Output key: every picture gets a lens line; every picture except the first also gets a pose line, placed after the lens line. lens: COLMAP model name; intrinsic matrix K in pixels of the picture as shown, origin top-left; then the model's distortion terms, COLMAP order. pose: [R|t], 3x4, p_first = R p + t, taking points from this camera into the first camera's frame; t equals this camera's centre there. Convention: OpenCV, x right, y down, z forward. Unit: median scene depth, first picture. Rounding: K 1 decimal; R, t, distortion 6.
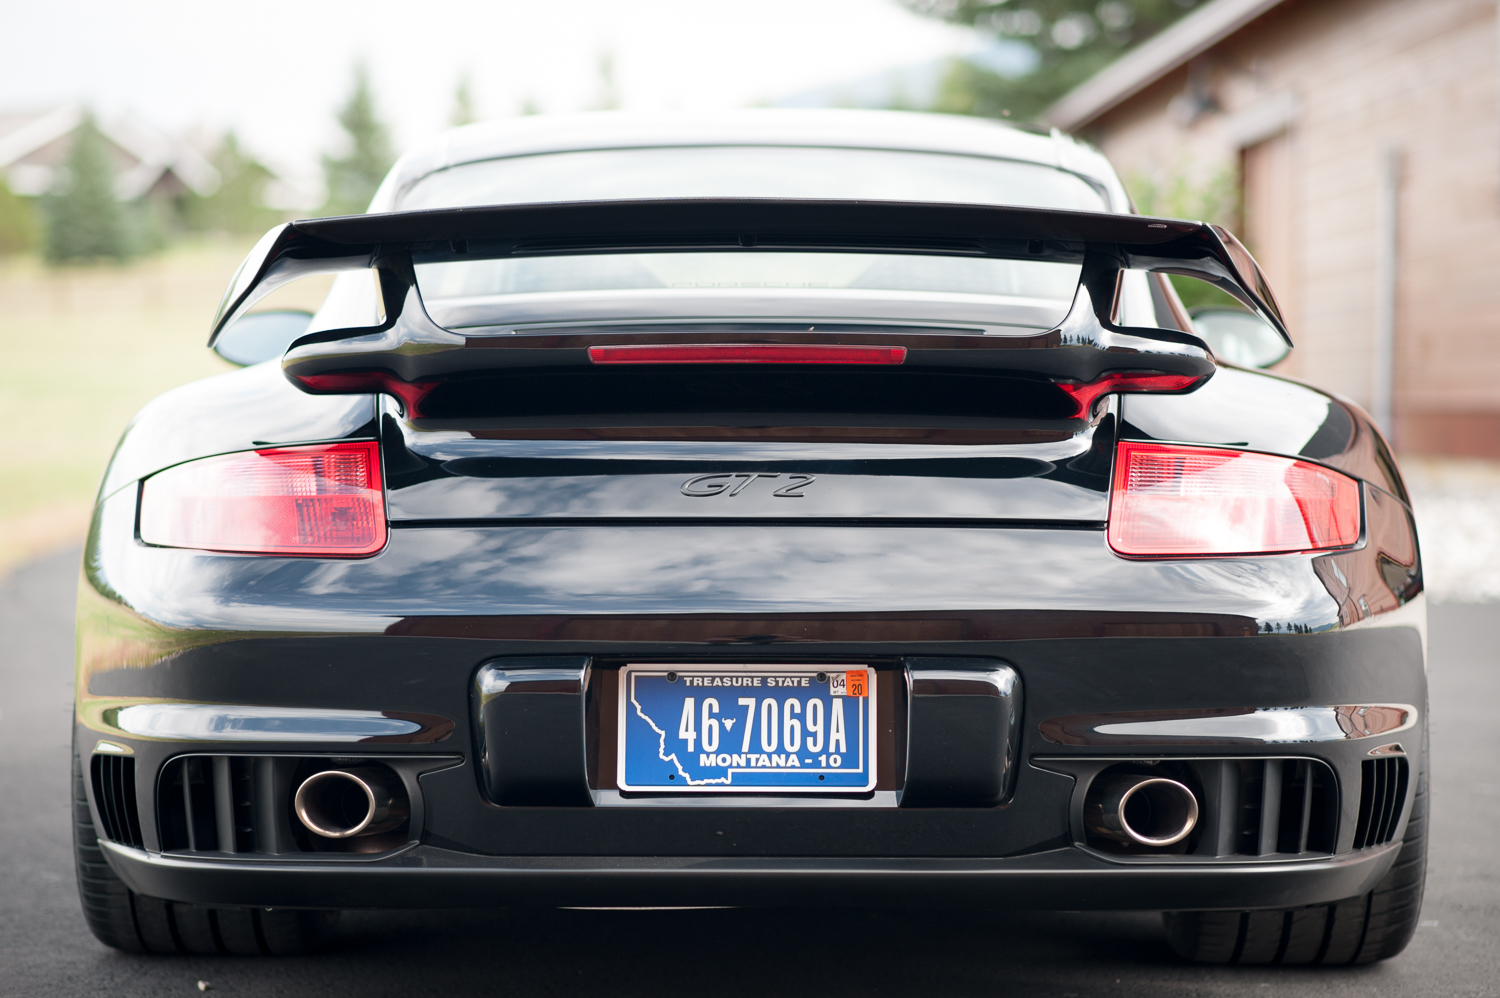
lens RADIAL K [[3646.6, 0, 750.0], [0, 3646.6, 499.0], [0, 0, 1]] dist [0.008929, 0.197914]
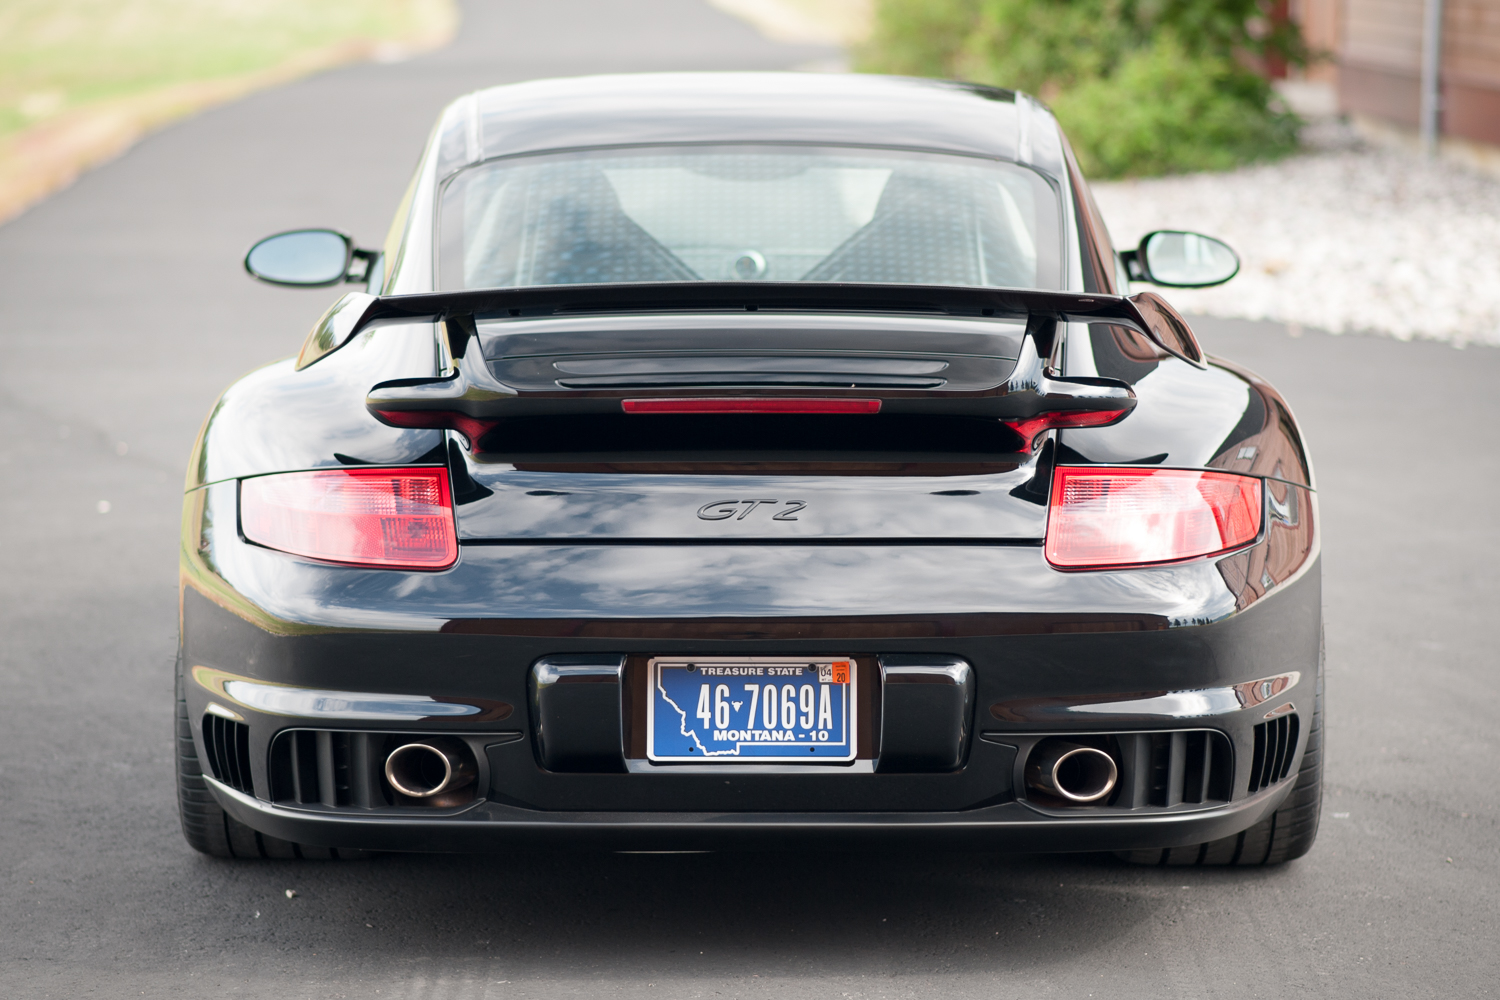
lens RADIAL K [[4214.6, 0, 750.0], [0, 4214.6, 500.0], [0, 0, 1]] dist [-0.022240, 0.150076]
pose [[0.999969, -0.002115, 0.007629, -0.012072], [0.001459, 0.996384, 0.084946, -0.127782], [-0.007781, -0.084933, 0.996356, -0.411862]]
